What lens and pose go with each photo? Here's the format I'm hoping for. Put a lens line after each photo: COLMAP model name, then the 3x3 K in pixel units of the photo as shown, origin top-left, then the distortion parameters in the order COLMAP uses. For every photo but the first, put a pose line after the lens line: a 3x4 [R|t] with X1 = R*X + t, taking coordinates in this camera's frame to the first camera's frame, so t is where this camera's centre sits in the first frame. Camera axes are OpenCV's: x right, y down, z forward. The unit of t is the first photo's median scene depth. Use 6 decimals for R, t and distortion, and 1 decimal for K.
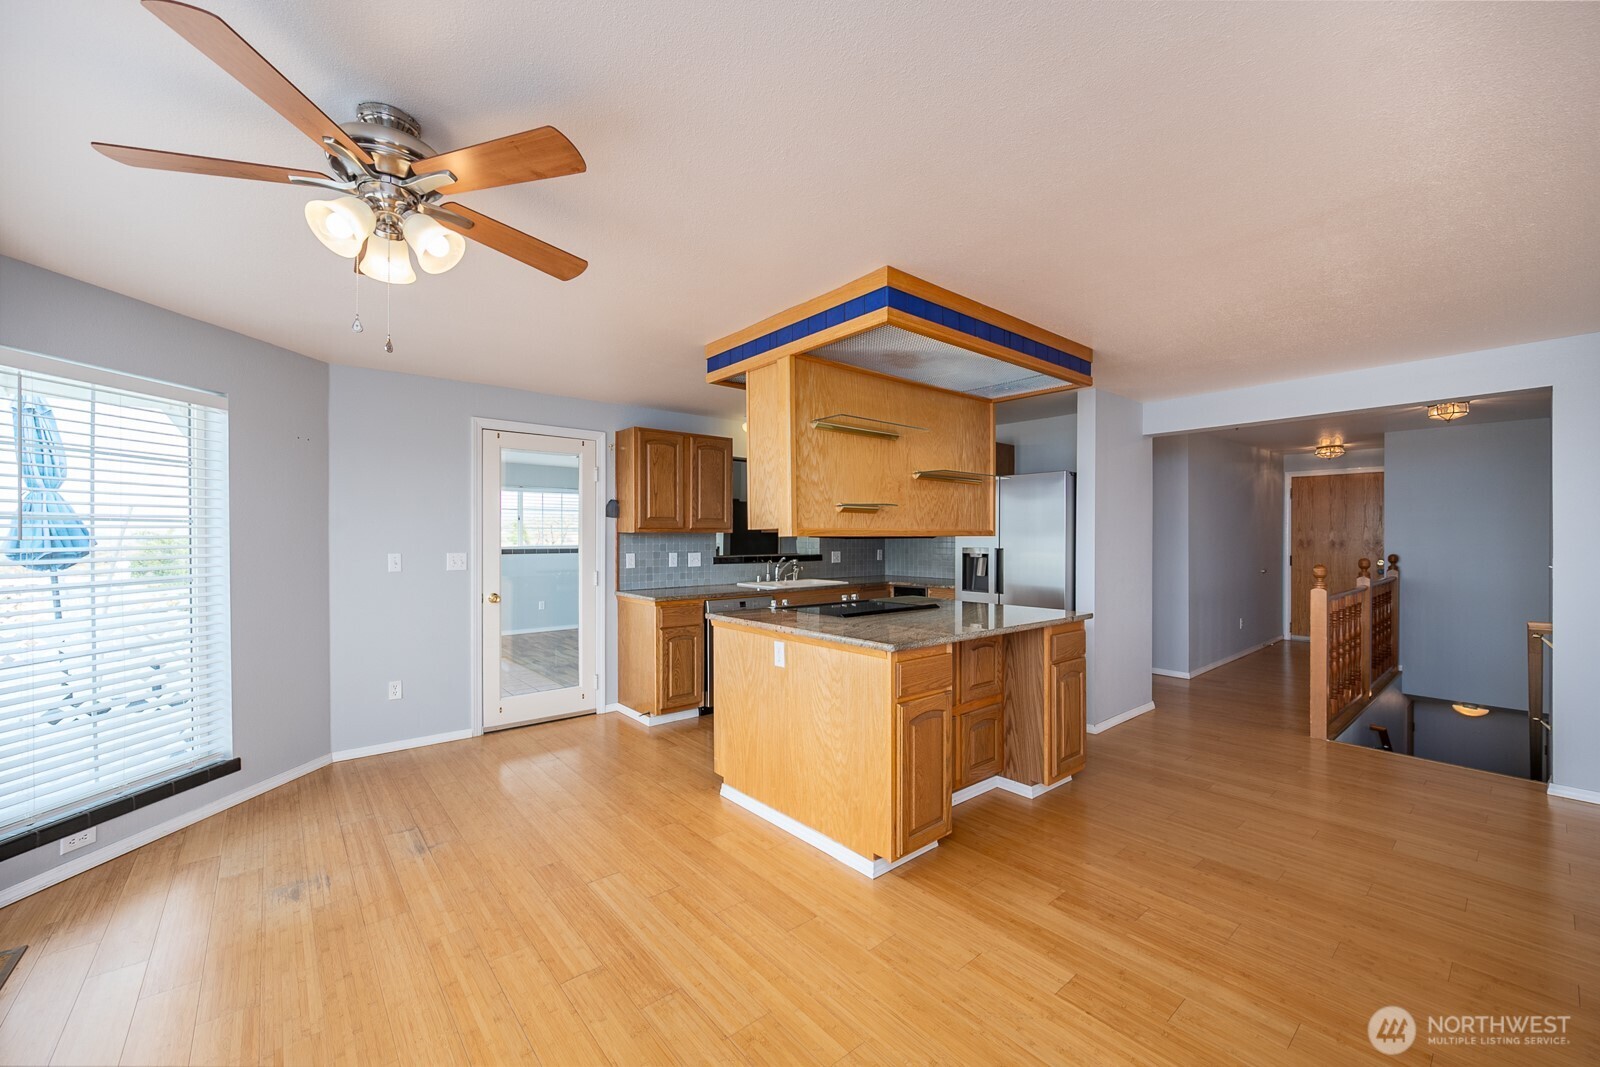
lens RADIAL K [[634.4, 0, 804.3], [0, 634.4, 539.3], [0, 0, 1]] dist [0.012482, 0.000130]
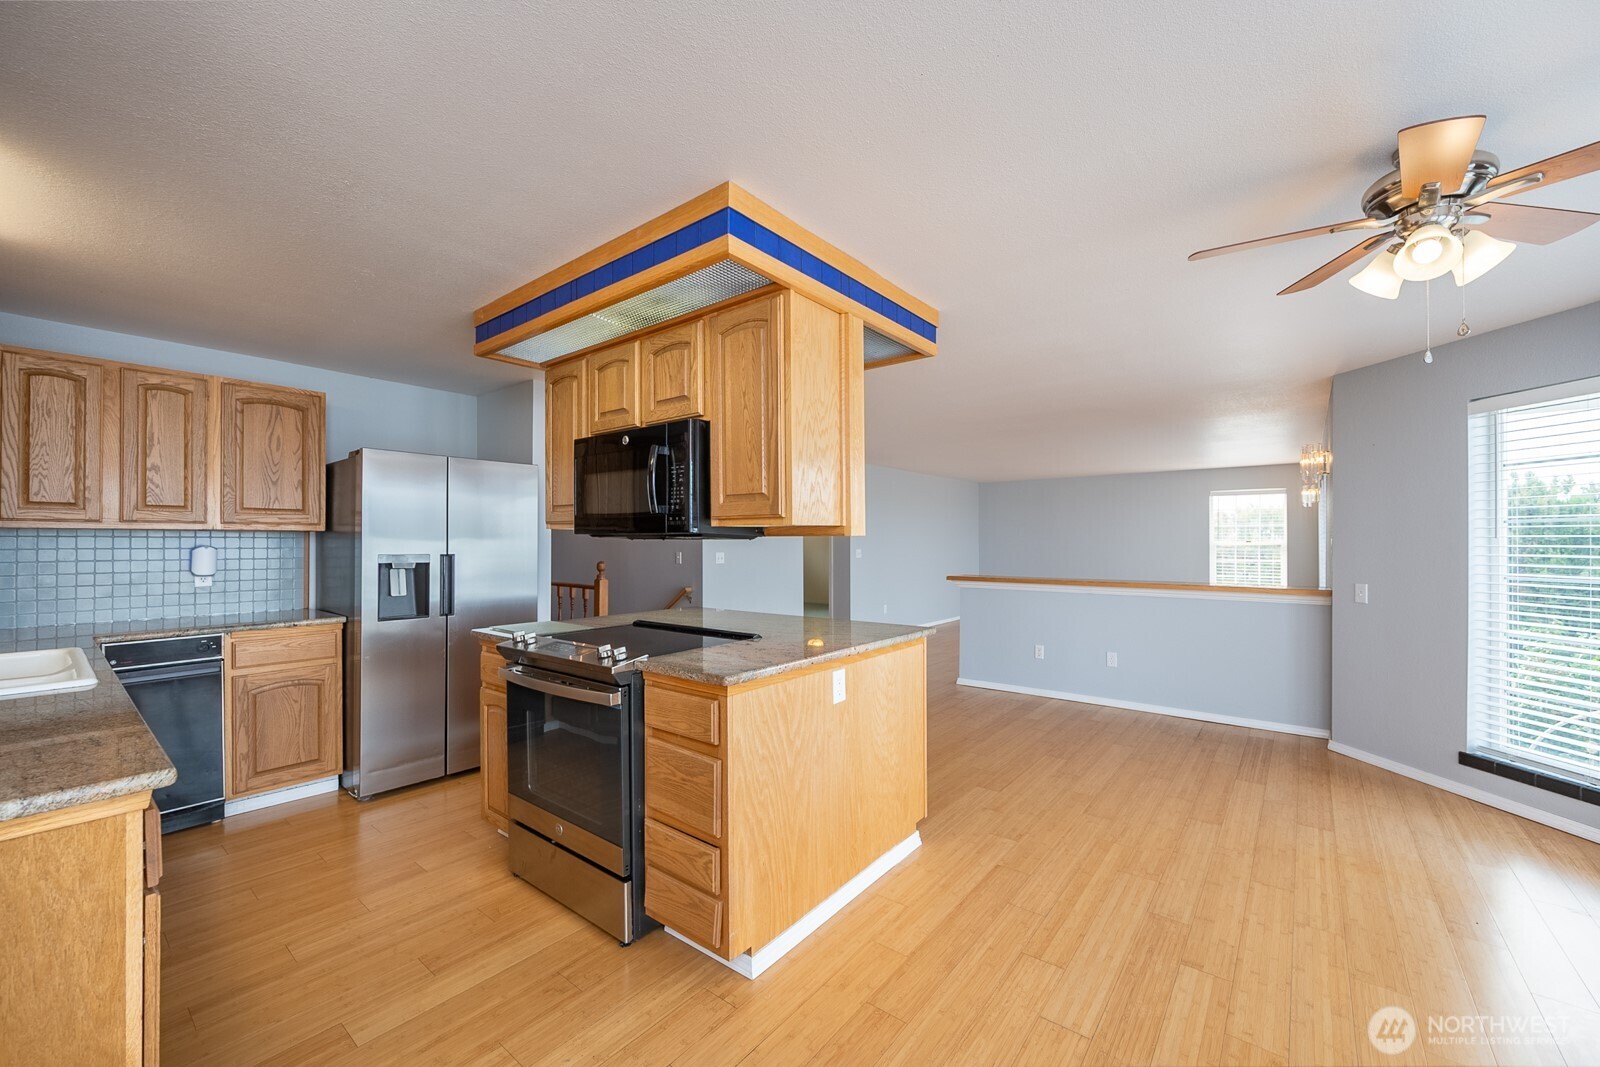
lens RADIAL K [[634.4, 0, 804.3], [0, 634.4, 539.3], [0, 0, 1]] dist [0.012482, 0.000130]
pose [[-0.196596, 0.006432, 0.980464, -0.915825], [0.003813, 0.999976, -0.005796, 0.004299], [-0.980477, 0.002599, -0.196616, 1.368241]]
